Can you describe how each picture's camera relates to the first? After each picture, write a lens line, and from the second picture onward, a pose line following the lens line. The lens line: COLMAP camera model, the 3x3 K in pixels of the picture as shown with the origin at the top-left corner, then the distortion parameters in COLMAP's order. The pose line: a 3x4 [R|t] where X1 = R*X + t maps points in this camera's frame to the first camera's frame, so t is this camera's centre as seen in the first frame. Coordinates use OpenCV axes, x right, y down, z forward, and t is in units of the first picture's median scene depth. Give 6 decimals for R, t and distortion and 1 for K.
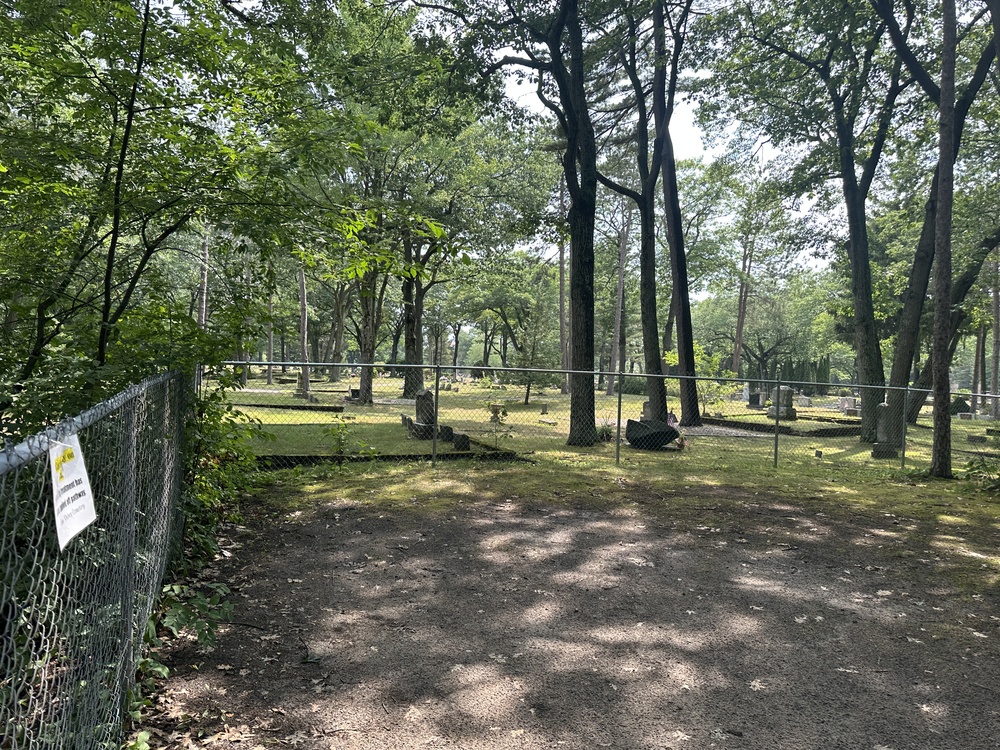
lens RADIAL K [[689.8, 0, 486.8], [0, 689.8, 375.9], [0, 0, 1]] dist [-0.003720, -0.011856]
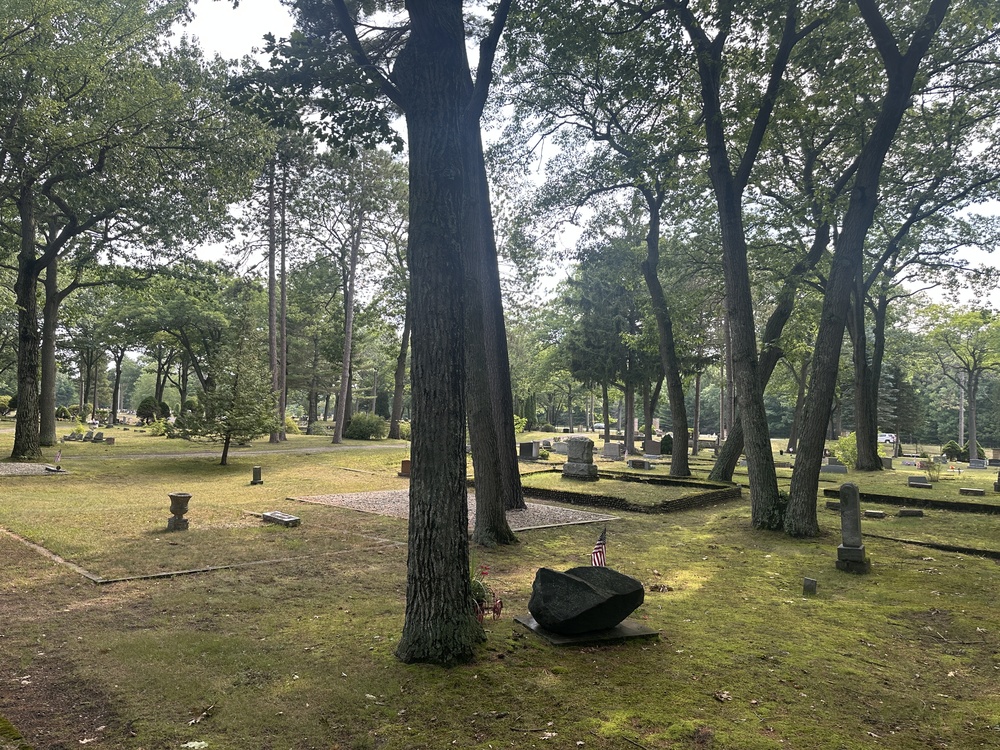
lens RADIAL K [[687.2, 0, 500.0], [0, 687.2, 375.0], [0, 0, 1]] dist [0.001529, -0.002596]
pose [[0.896280, 0.017178, 0.443156, -0.000410], [0.004405, 0.998855, -0.047629, -0.006961], [-0.443467, 0.044641, 0.895178, 0.127746]]
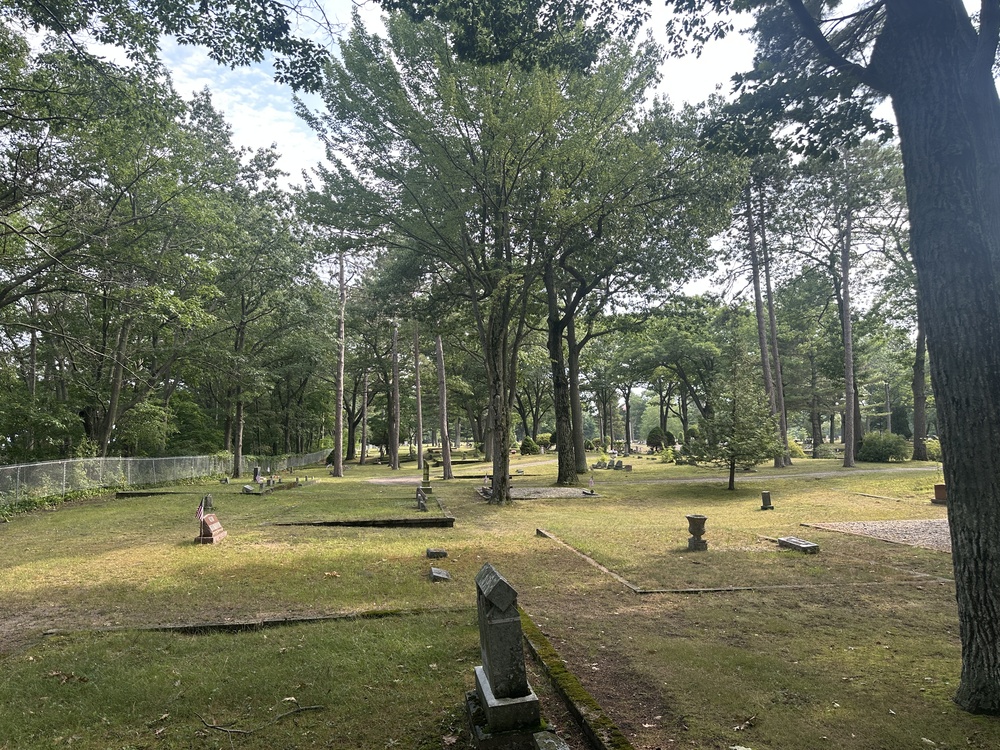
lens RADIAL K [[689.8, 0, 486.8], [0, 689.8, 375.9], [0, 0, 1]] dist [-0.003720, -0.011856]
pose [[0.967353, -0.077794, -0.241200, -0.002172], [0.053875, 0.993093, -0.104231, -0.006902], [0.247642, 0.087834, 0.964862, 0.123587]]
